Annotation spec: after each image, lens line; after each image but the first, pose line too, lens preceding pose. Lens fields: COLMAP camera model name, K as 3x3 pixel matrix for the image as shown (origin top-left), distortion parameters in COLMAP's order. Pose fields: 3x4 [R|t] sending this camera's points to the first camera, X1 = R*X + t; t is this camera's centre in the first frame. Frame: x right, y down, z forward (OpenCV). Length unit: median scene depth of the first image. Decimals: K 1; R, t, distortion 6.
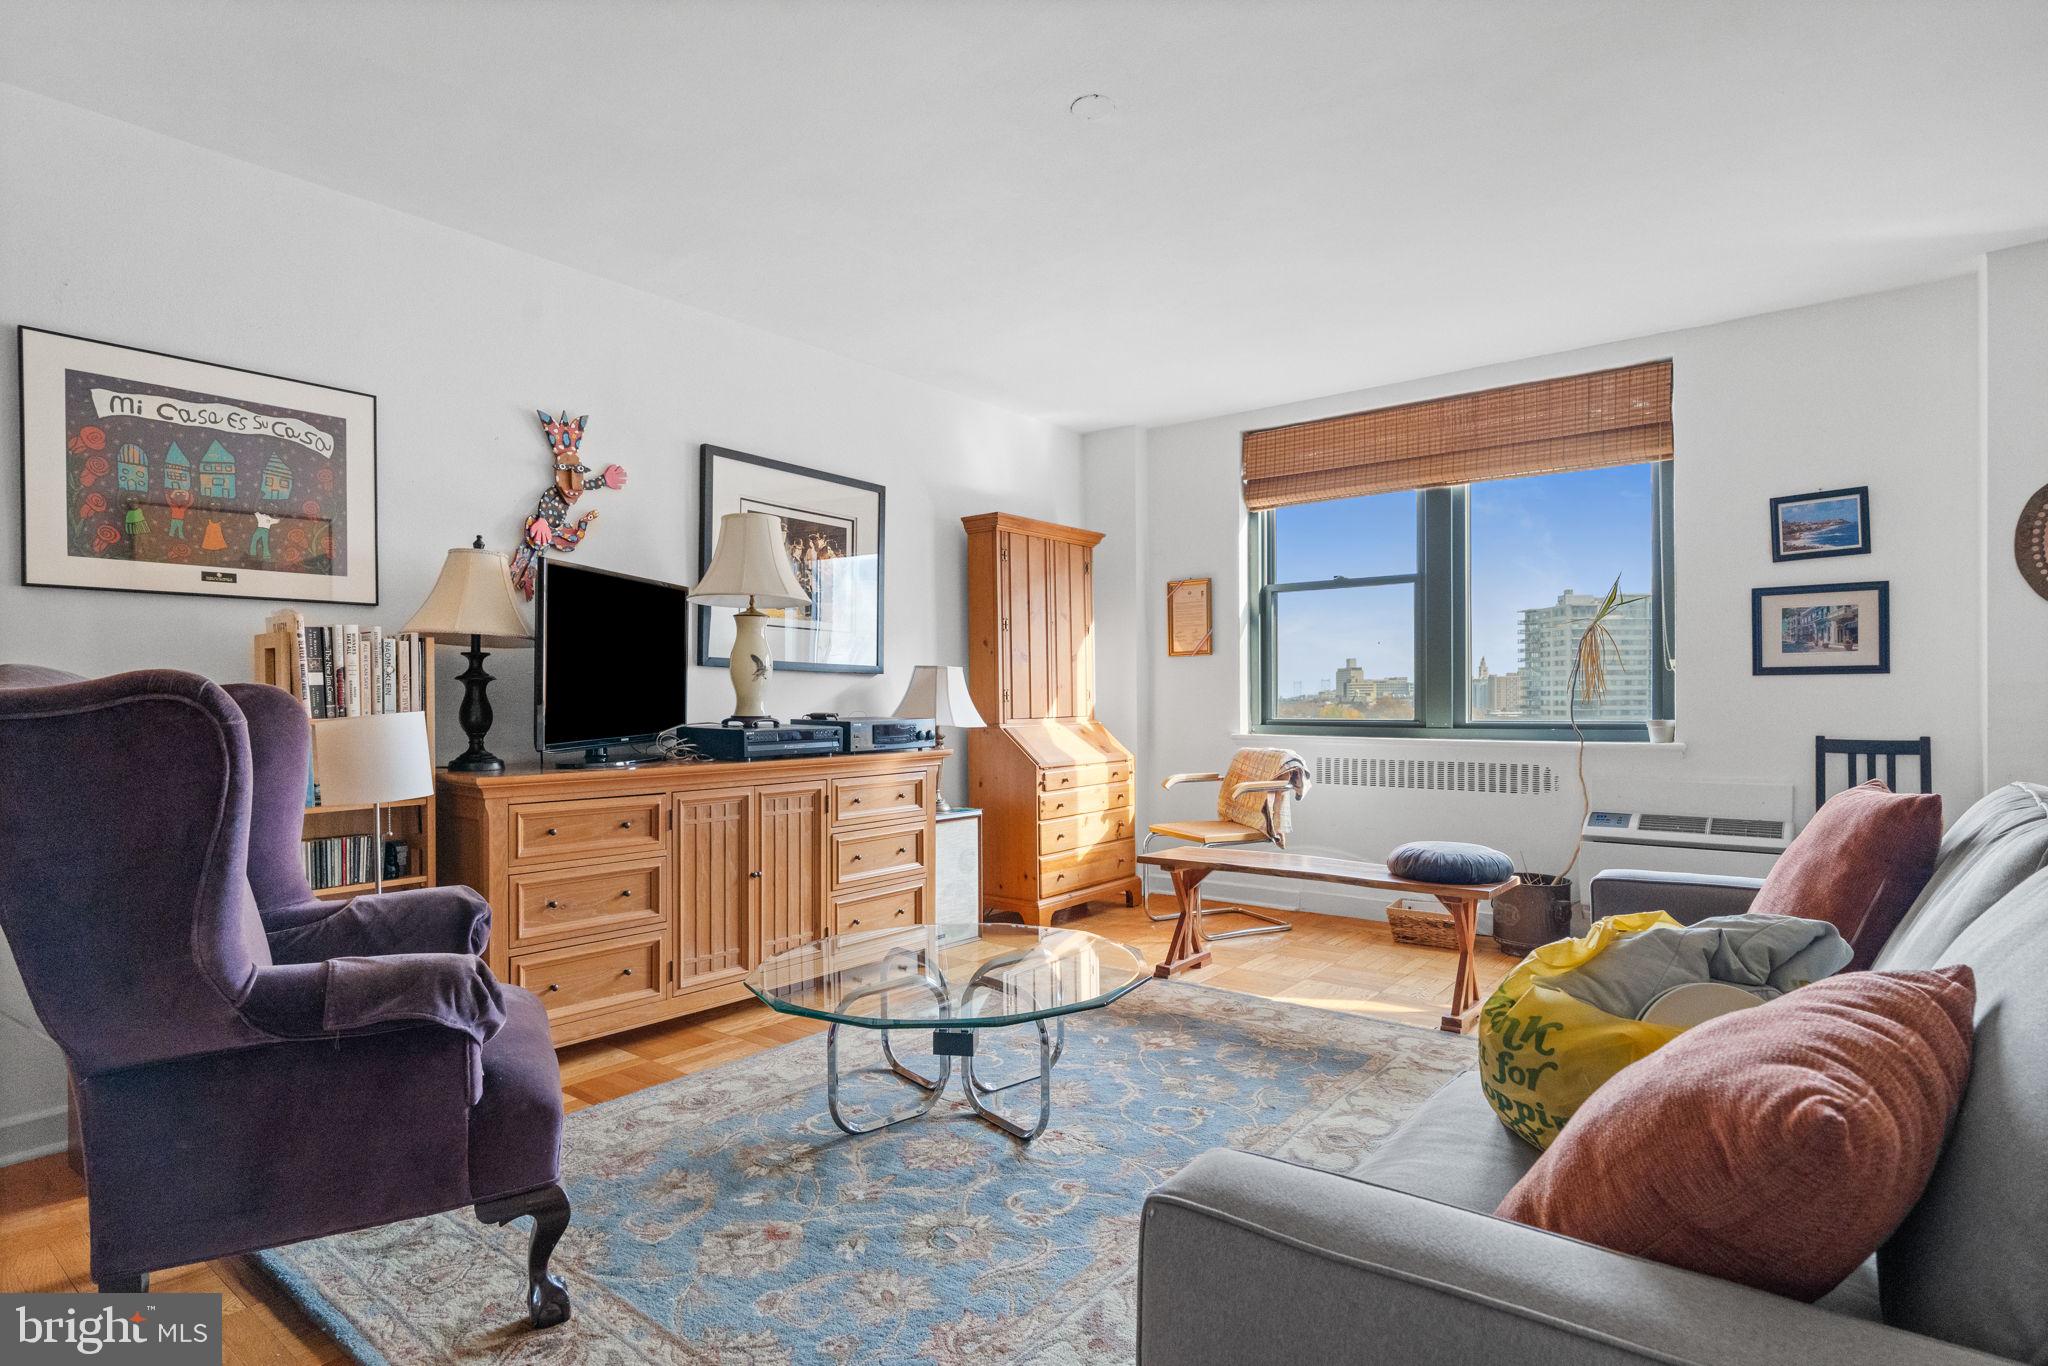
lens RADIAL K [[1054.6, 0, 1021.2], [0, 1054.6, 686.6], [0, 0, 1]] dist [-0.004787, 0.000209]
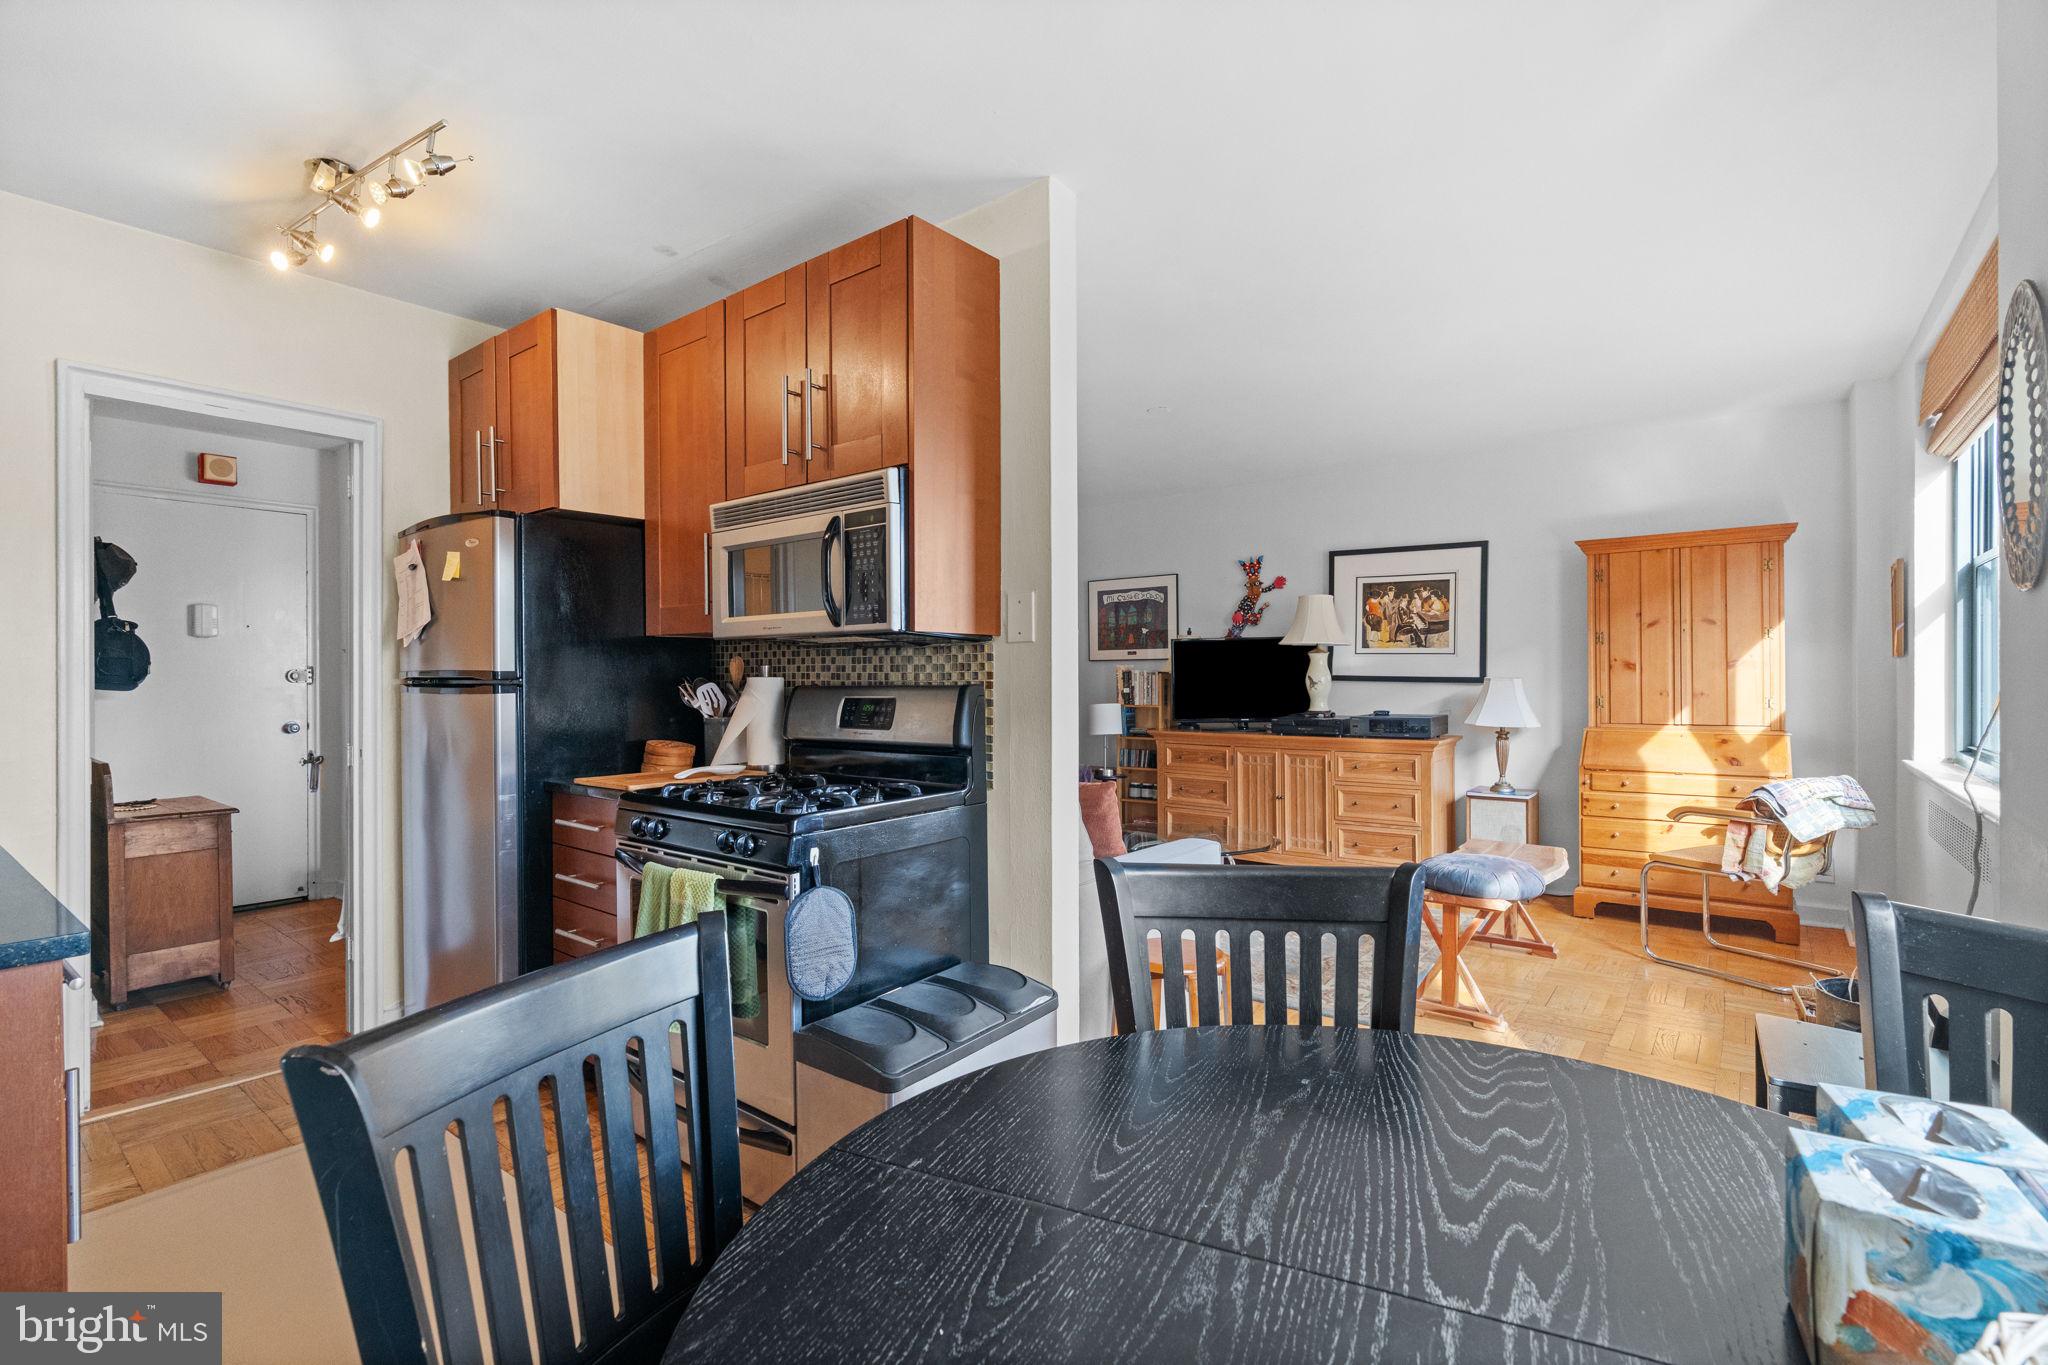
lens RADIAL K [[929.7, 0, 1024.7], [0, 929.7, 680.0], [0, 0, 1]] dist [-0.004566, 0.001317]
pose [[0.005943, 0.006520, -0.999961, 1.183761], [0.013920, 0.999881, 0.006602, -0.037068], [0.999885, -0.013959, 0.005852, 0.483372]]
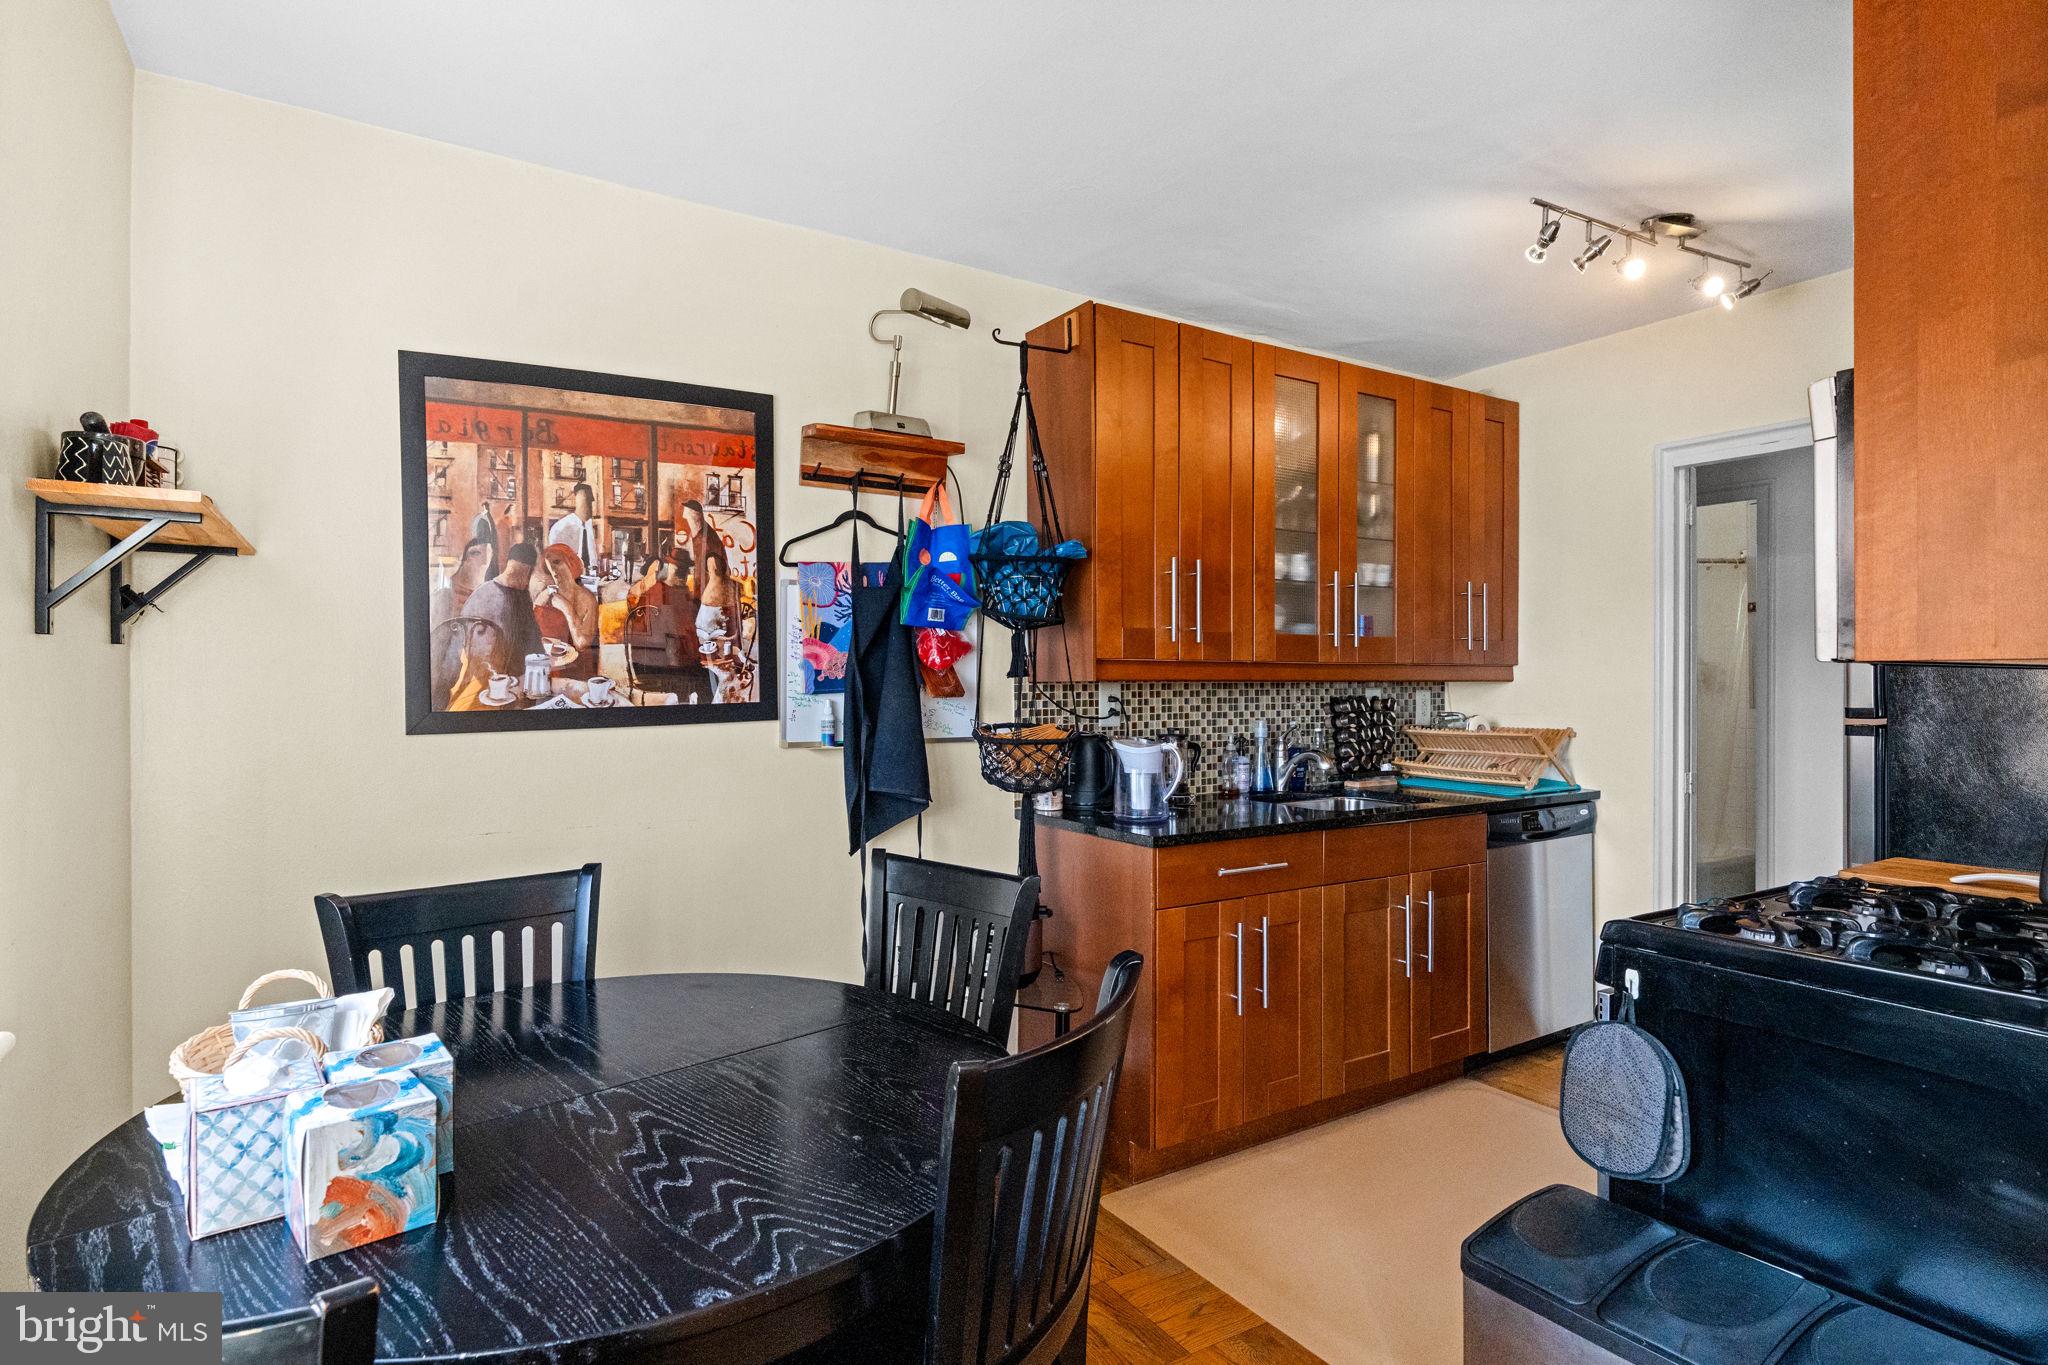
lens RADIAL K [[1059.8, 0, 1017.4], [0, 1059.8, 678.2], [0, 0, 1]] dist [-0.010881, 0.000693]
pose [[-0.940089, 0.003252, 0.340913, 0.760216], [-0.000585, 0.999938, -0.011151, -0.054610], [-0.340928, -0.010683, -0.940029, 0.852298]]
